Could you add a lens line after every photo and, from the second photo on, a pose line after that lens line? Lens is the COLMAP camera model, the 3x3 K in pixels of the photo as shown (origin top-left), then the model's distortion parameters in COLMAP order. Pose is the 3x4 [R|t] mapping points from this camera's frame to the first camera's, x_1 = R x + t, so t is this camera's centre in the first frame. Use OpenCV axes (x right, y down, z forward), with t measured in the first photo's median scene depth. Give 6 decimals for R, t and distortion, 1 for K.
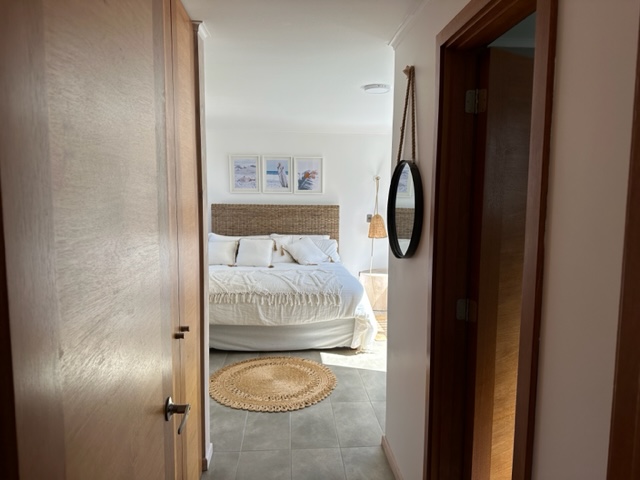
lens RADIAL K [[443.0, 0, 320.0], [0, 443.0, 240.0], [0, 0, 1]] dist [0.031124, -0.033912]
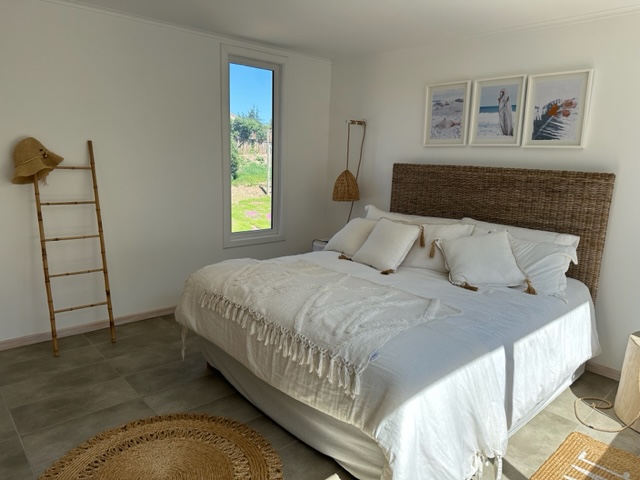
lens RADIAL K [[443.0, 0, 320.0], [0, 443.0, 240.0], [0, 0, 1]] dist [0.031124, -0.033912]
pose [[0.608312, 0.160558, -0.777289, 0.225555], [-0.113929, 0.986847, 0.114684, -0.029921], [0.785479, 0.018792, 0.618603, 0.491374]]
